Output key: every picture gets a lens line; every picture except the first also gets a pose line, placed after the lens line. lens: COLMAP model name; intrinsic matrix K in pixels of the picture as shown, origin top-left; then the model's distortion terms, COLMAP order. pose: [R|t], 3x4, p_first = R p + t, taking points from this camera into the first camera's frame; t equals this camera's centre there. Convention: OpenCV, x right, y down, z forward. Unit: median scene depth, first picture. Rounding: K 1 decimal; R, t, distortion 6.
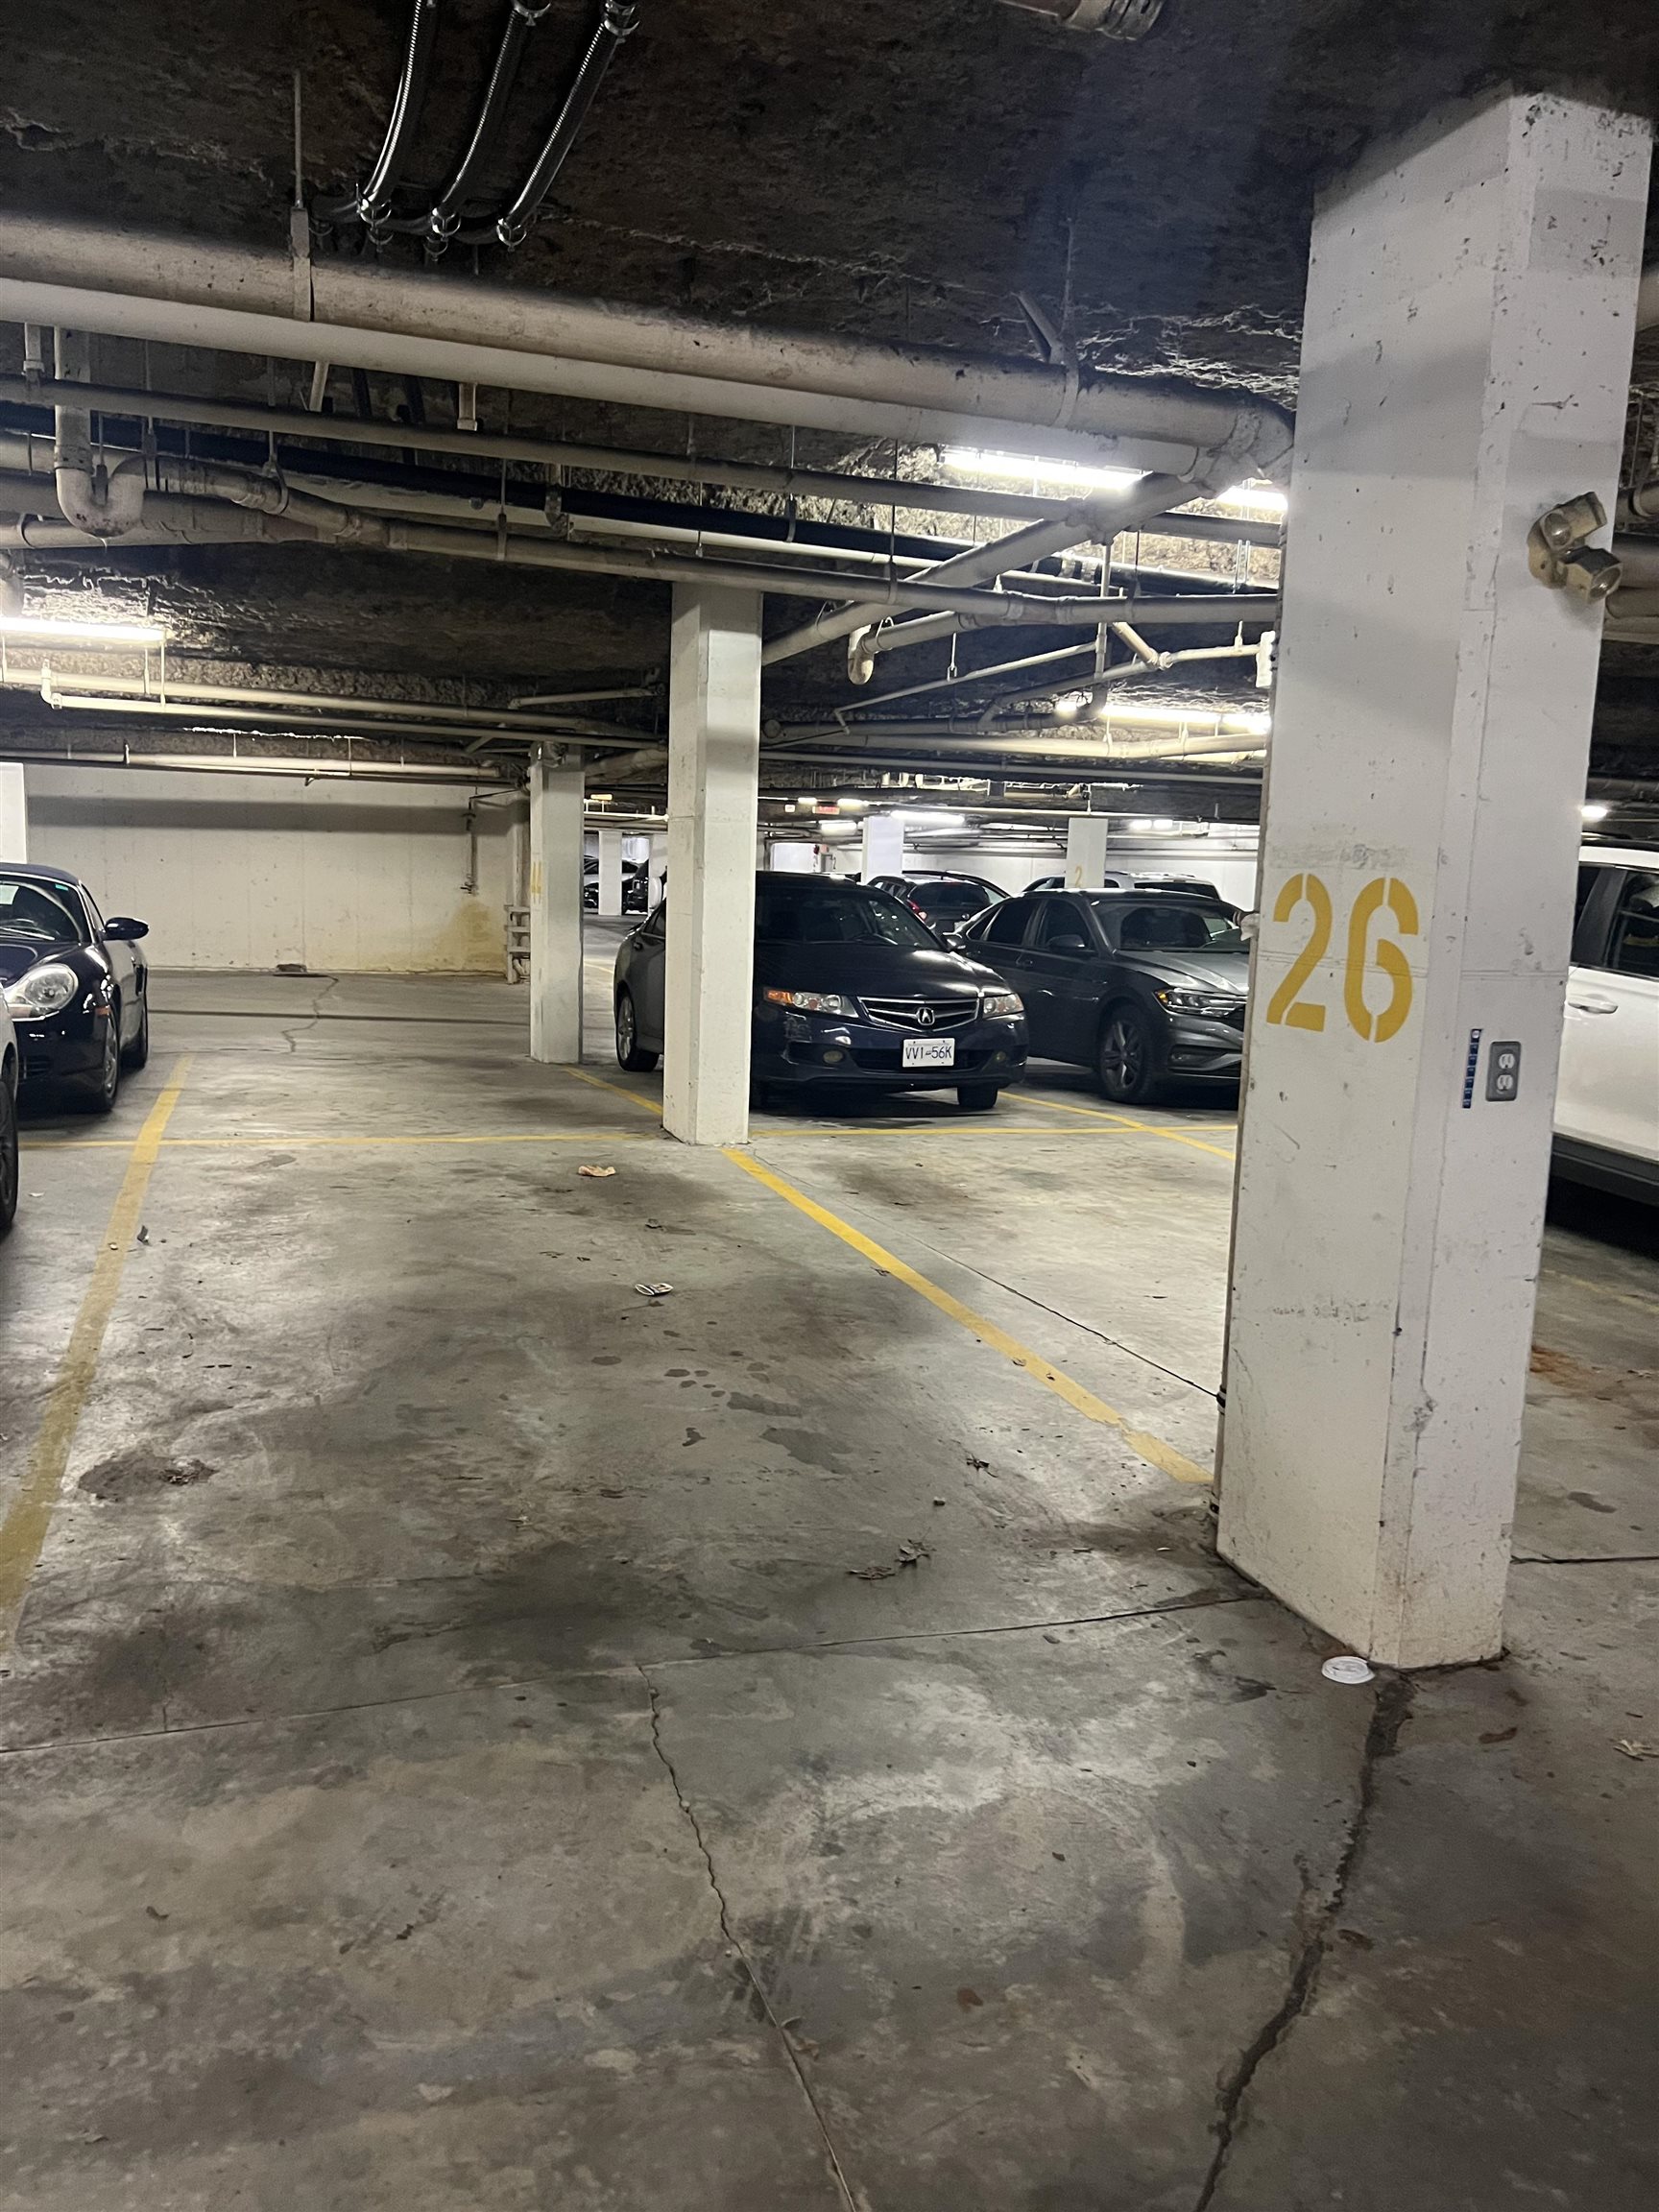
lens RADIAL K [[1659.1, 0, 827.4], [0, 1659.1, 1100.9], [0, 0, 1]] dist [0.028823, -0.002798]
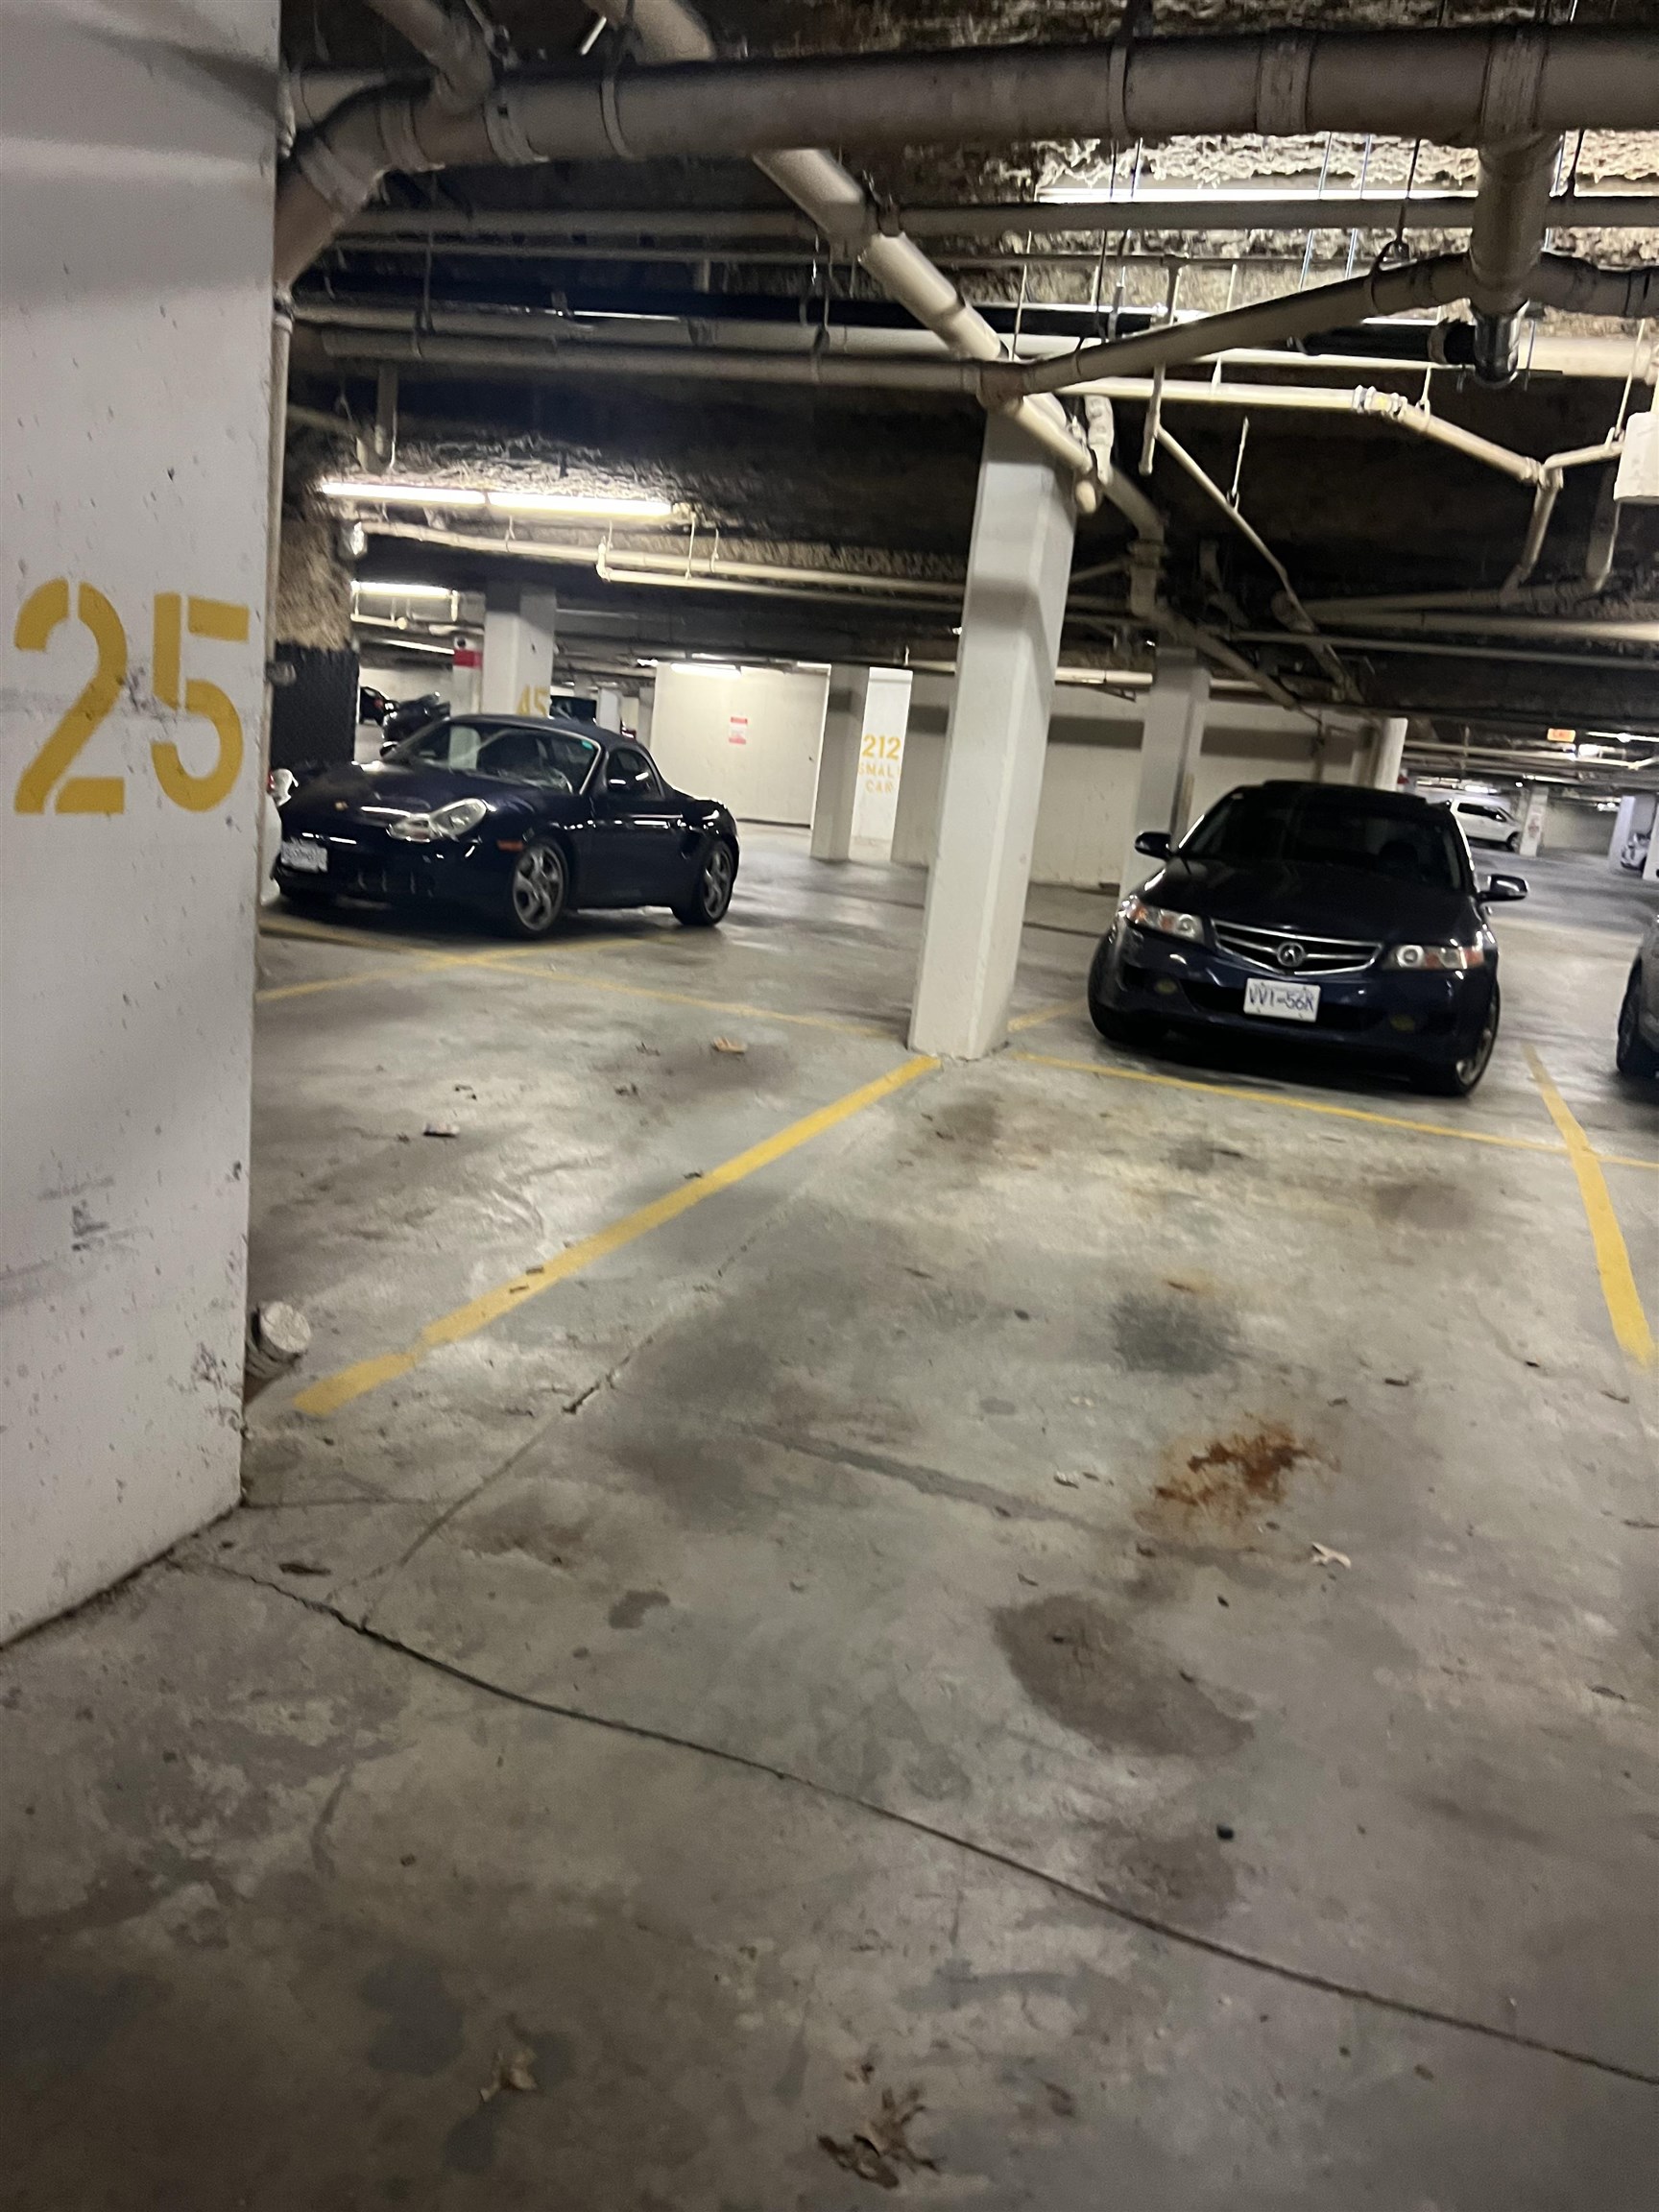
lens RADIAL K [[1659.1, 0, 821.9], [0, 1659.1, 1113.4], [0, 0, 1]] dist [0.028823, -0.002798]
pose [[0.767952, 0.182906, -0.613836, 0.393094], [-0.164160, 0.982554, 0.087398, -0.008897], [0.619113, 0.033649, 0.784580, 0.235969]]
